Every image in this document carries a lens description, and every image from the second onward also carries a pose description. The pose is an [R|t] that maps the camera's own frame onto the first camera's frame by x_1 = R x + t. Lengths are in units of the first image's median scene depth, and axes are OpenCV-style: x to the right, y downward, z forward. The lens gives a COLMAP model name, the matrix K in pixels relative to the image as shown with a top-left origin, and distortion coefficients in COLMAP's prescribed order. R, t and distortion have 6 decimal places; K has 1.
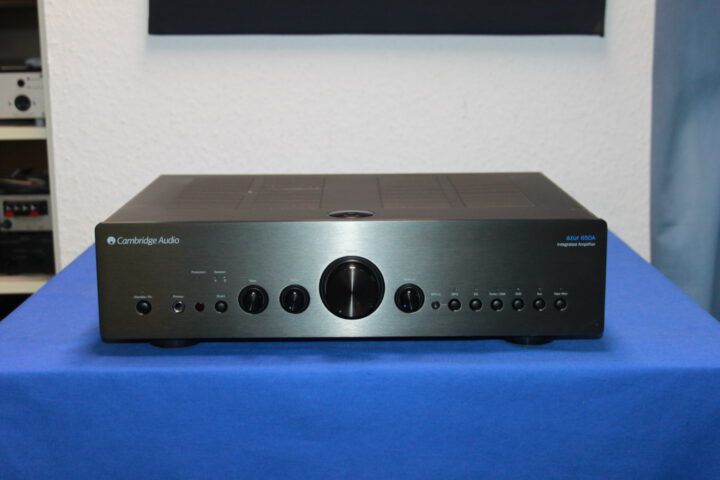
lens RADIAL K [[1146.1, 0, 360.0], [0, 1146.1, 240.0], [0, 0, 1]] dist [-0.018828, 0.048194]
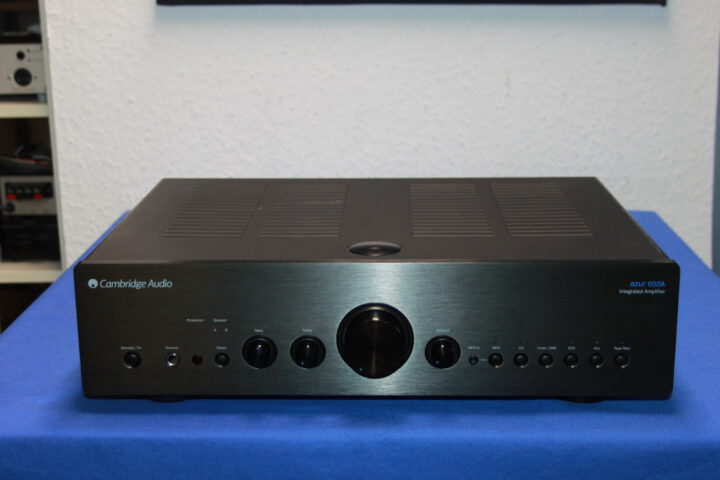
lens RADIAL K [[1138.3, 0, 360.0], [0, 1138.3, 240.0], [0, 0, 1]] dist [-0.013154, 0.030966]
pose [[0.999441, 0.005912, -0.032892, 0.009083], [-0.003751, 0.997854, 0.065370, -0.086577], [0.033208, -0.065210, 0.997319, 0.161301]]
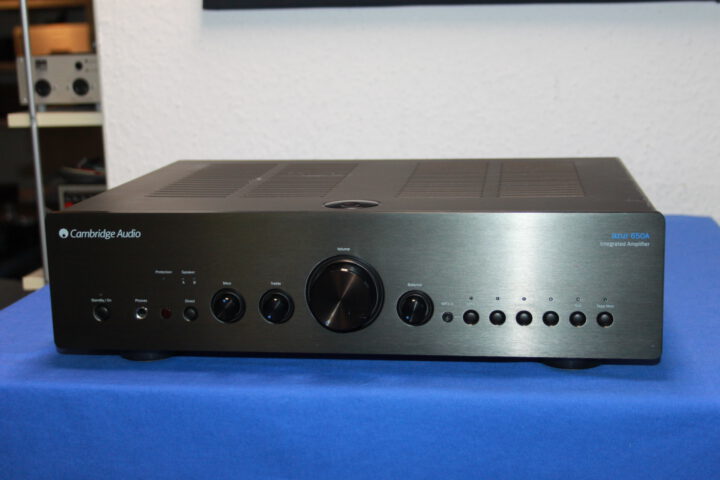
lens RADIAL K [[1138.3, 0, 360.0], [0, 1138.3, 240.0], [0, 0, 1]] dist [-0.013154, 0.030966]
pose [[0.988682, 0.010829, -0.149635, 0.124160], [-0.010536, 0.999941, 0.002748, 0.000771], [0.149656, -0.001140, 0.988738, 0.195966]]
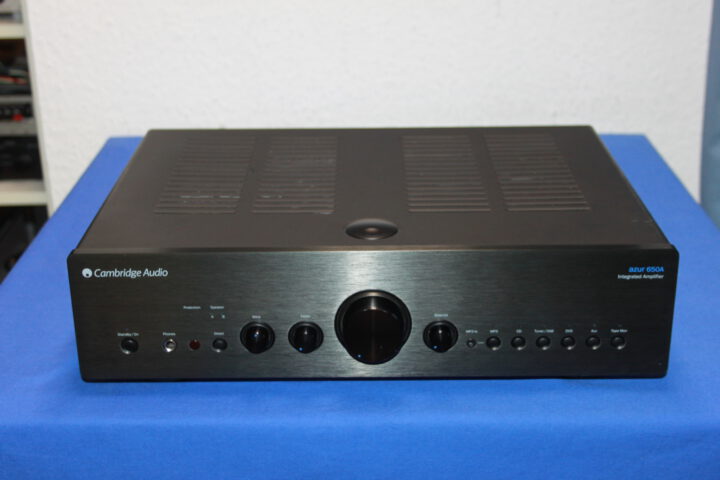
lens RADIAL K [[1135.6, 0, 360.0], [0, 1135.6, 240.0], [0, 0, 1]] dist [-0.017389, 0.130282]
pose [[0.999931, 0.000361, -0.011775, -0.006743], [0.001985, 0.980075, 0.198617, -0.185528], [0.011612, -0.198626, 0.980007, 0.186632]]
